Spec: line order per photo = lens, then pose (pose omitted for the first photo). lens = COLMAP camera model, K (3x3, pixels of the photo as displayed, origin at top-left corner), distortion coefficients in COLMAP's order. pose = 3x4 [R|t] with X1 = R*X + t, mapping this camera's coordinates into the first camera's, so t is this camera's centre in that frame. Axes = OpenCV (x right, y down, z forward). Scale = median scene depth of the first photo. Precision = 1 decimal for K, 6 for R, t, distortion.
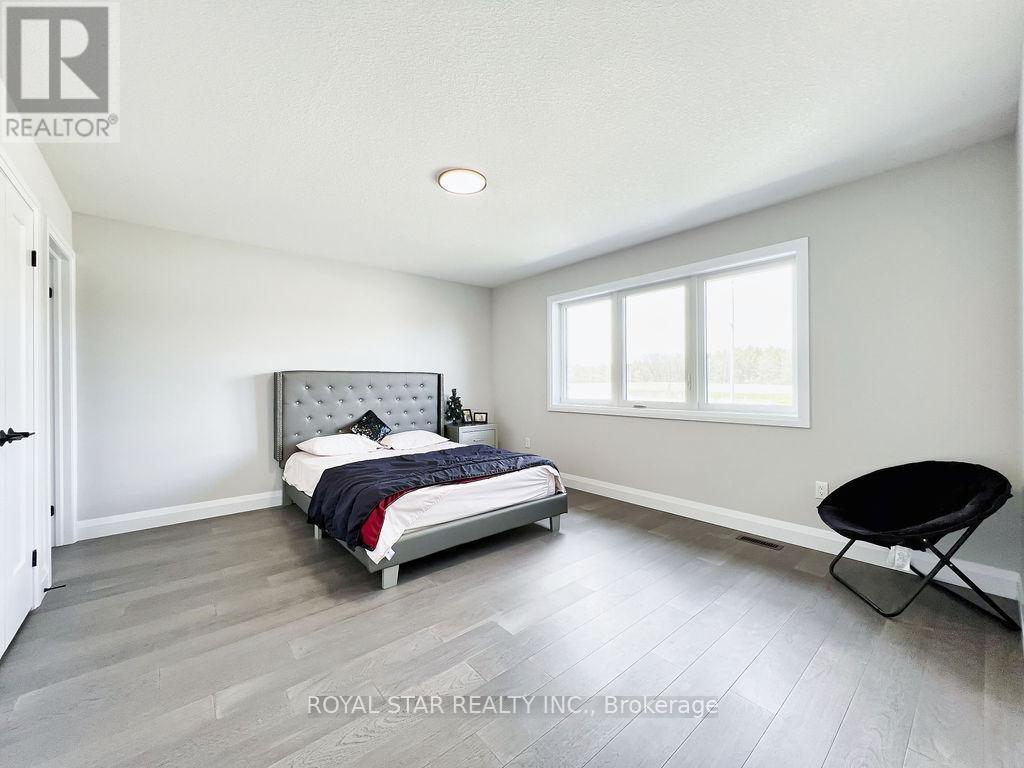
lens RADIAL K [[411.3, 0, 512.0], [0, 411.3, 384.0], [0, 0, 1]] dist [0.000257, -0.000195]
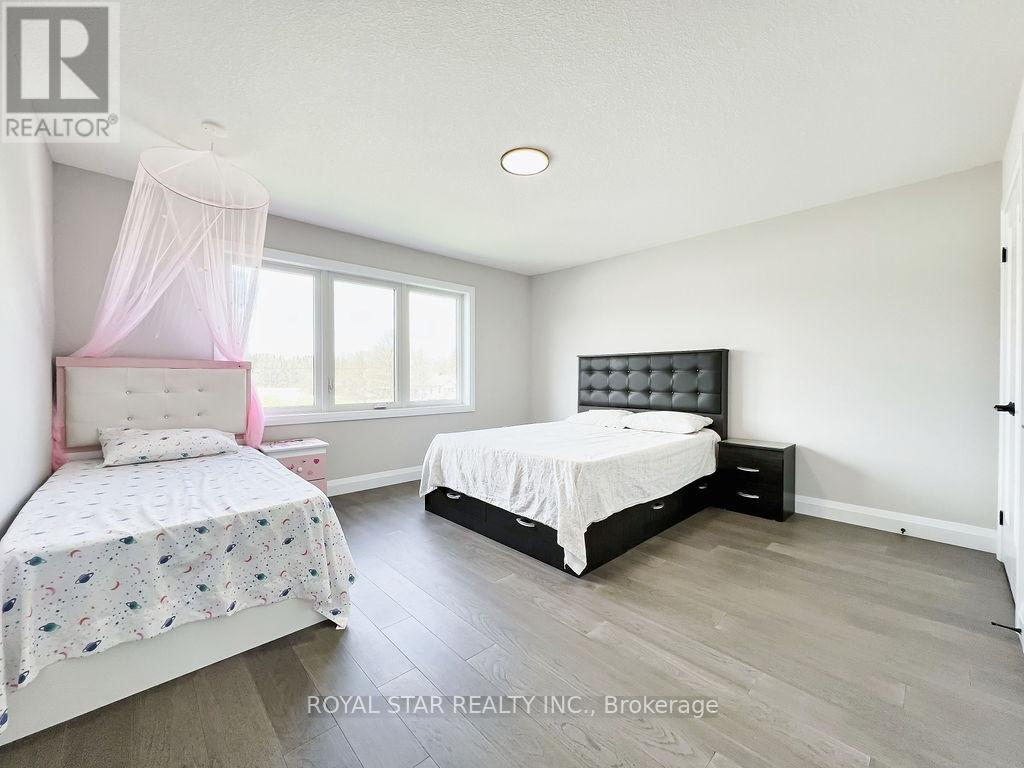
lens RADIAL K [[411.3, 0, 512.0], [0, 411.3, 384.0], [0, 0, 1]] dist [0.000257, -0.000195]
pose [[-0.044350, -0.008779, 0.998977, -0.595357], [0.001412, 0.999960, 0.008850, -0.007799], [-0.999015, 0.001804, -0.044336, 0.683515]]
